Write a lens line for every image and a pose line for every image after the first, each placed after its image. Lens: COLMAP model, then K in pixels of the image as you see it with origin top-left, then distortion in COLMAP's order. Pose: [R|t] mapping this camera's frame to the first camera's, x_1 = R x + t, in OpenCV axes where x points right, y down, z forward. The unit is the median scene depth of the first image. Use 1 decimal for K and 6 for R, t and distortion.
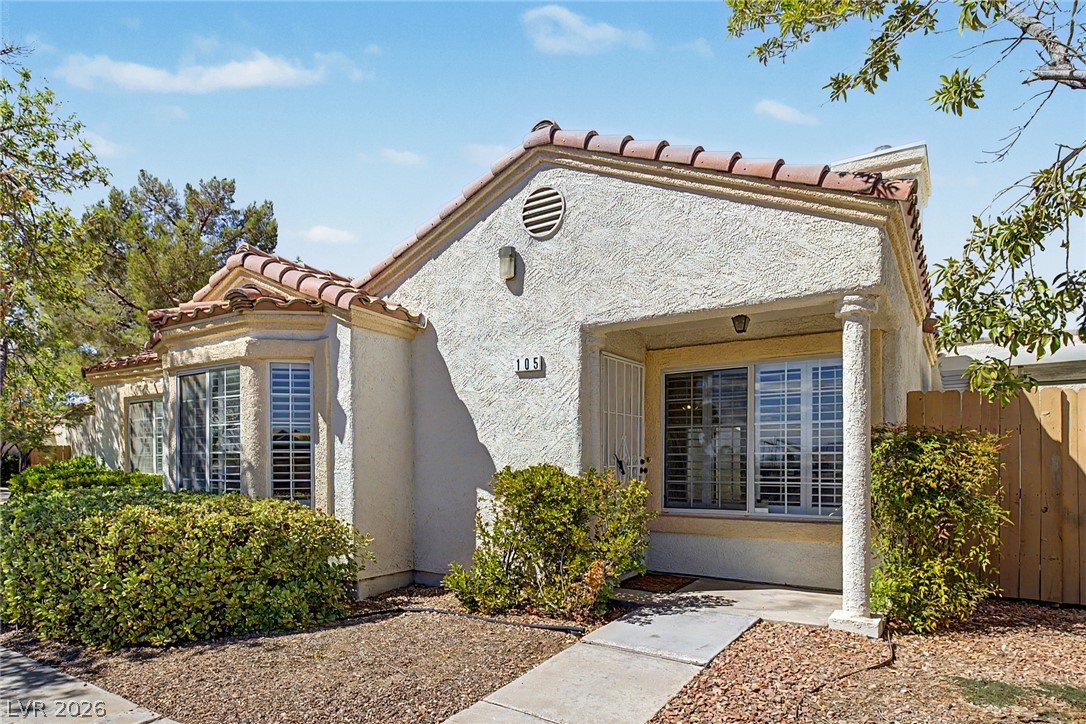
lens RADIAL K [[462.9, 0, 535.7], [0, 462.9, 356.7], [0, 0, 1]] dist [0.011419, -0.000180]
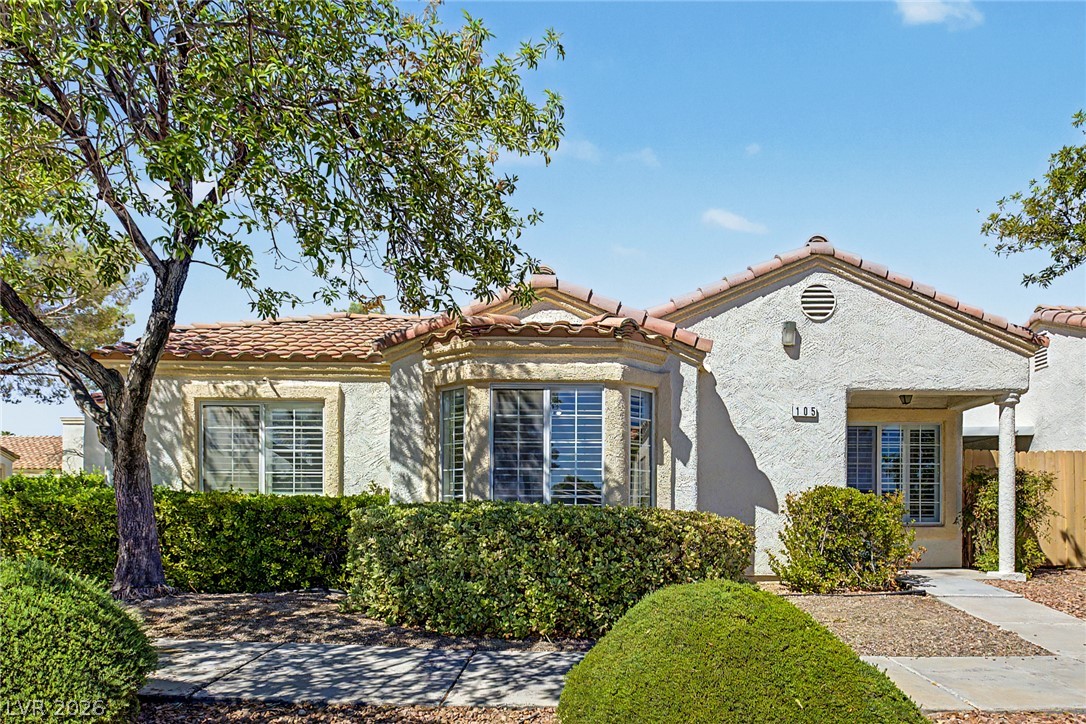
lens RADIAL K [[461.6, 0, 542.8], [0, 461.6, 390.4], [0, 0, 1]] dist [0.000465, -0.000113]
pose [[0.901453, 0.108264, 0.419120, -1.245950], [-0.099347, 0.994118, -0.043115, 0.086970], [-0.421322, -0.002772, 0.906907, 0.101769]]
